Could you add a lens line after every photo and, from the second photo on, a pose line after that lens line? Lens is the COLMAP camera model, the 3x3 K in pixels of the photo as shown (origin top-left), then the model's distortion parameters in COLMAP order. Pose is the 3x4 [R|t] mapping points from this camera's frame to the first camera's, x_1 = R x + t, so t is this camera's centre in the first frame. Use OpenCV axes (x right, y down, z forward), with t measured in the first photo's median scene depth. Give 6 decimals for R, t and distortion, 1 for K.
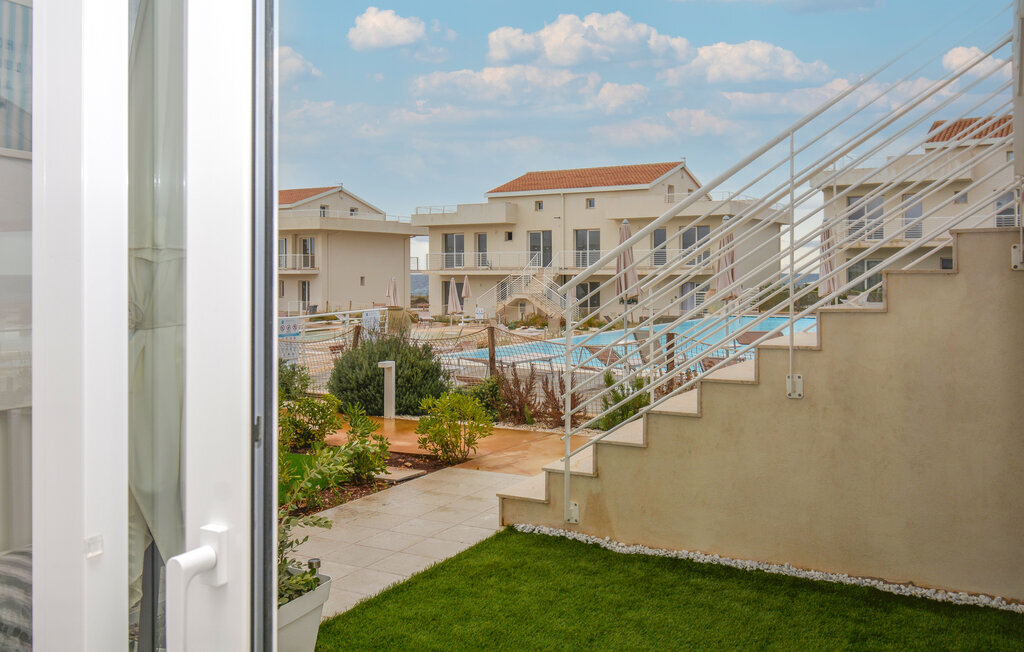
lens RADIAL K [[902.1, 0, 512.6], [0, 902.1, 266.6], [0, 0, 1]] dist [0.002578, -0.007325]
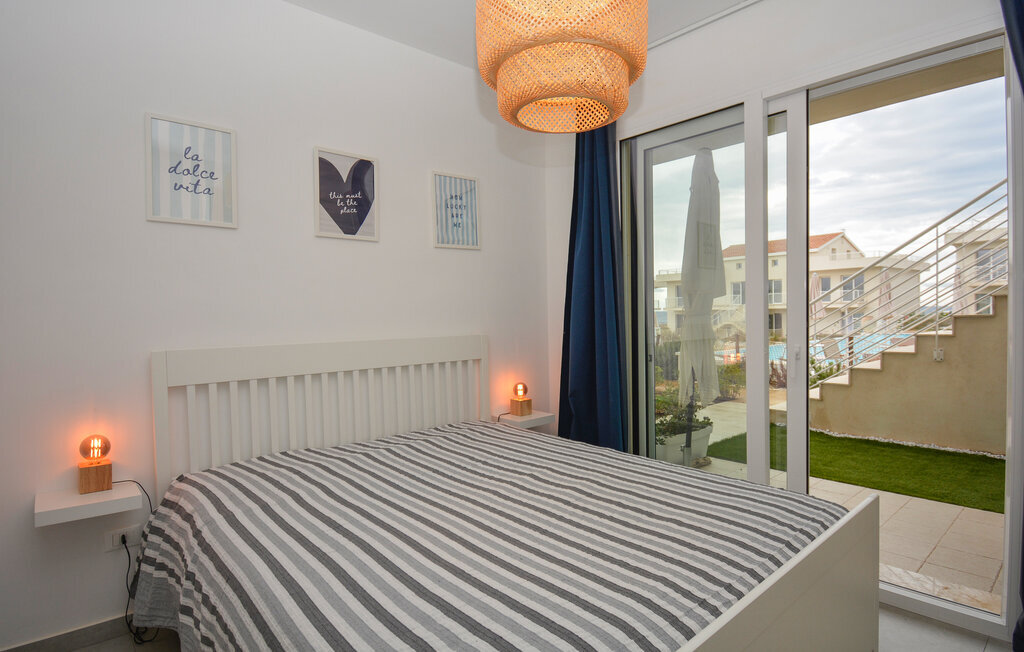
lens RADIAL K [[529.7, 0, 512.0], [0, 529.7, 326.0], [0, 0, 1]] dist [-0.002626, -0.017087]
pose [[0.932126, -0.006831, -0.362069, -0.118839], [0.019705, 0.999298, 0.031876, 0.012043], [0.361597, -0.036847, 0.931606, -0.339895]]
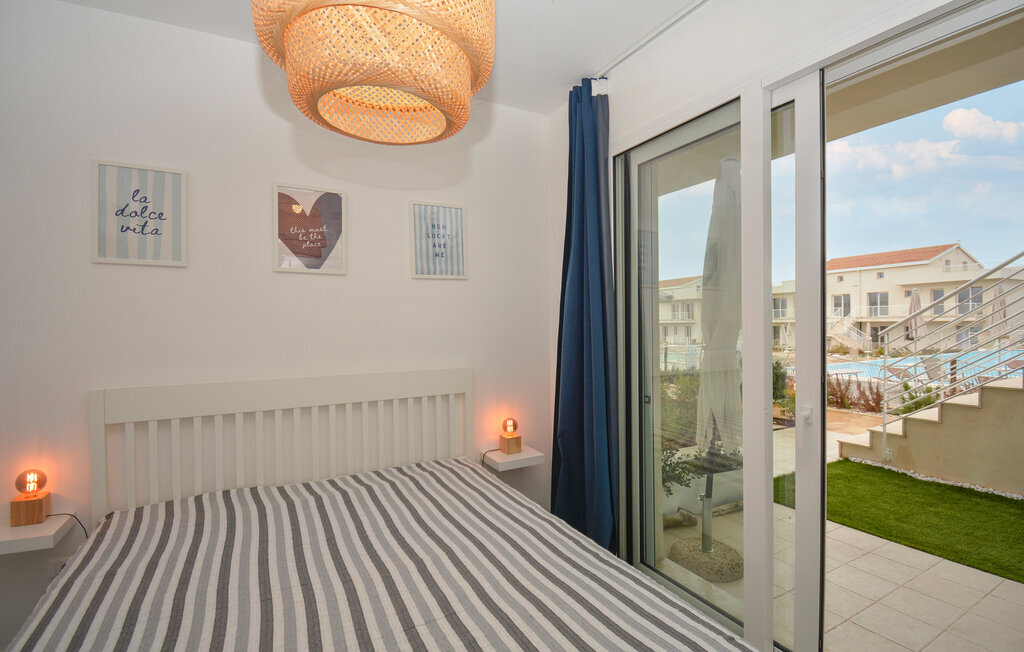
lens RADIAL K [[461.9, 0, 512.0], [0, 461.9, 326.0], [0, 0, 1]] dist [0.004219, -0.019456]
pose [[0.831793, -0.004941, -0.555064, -0.048293], [0.013426, 0.999847, 0.011219, -0.009790], [0.554924, -0.016784, 0.831732, -0.185635]]
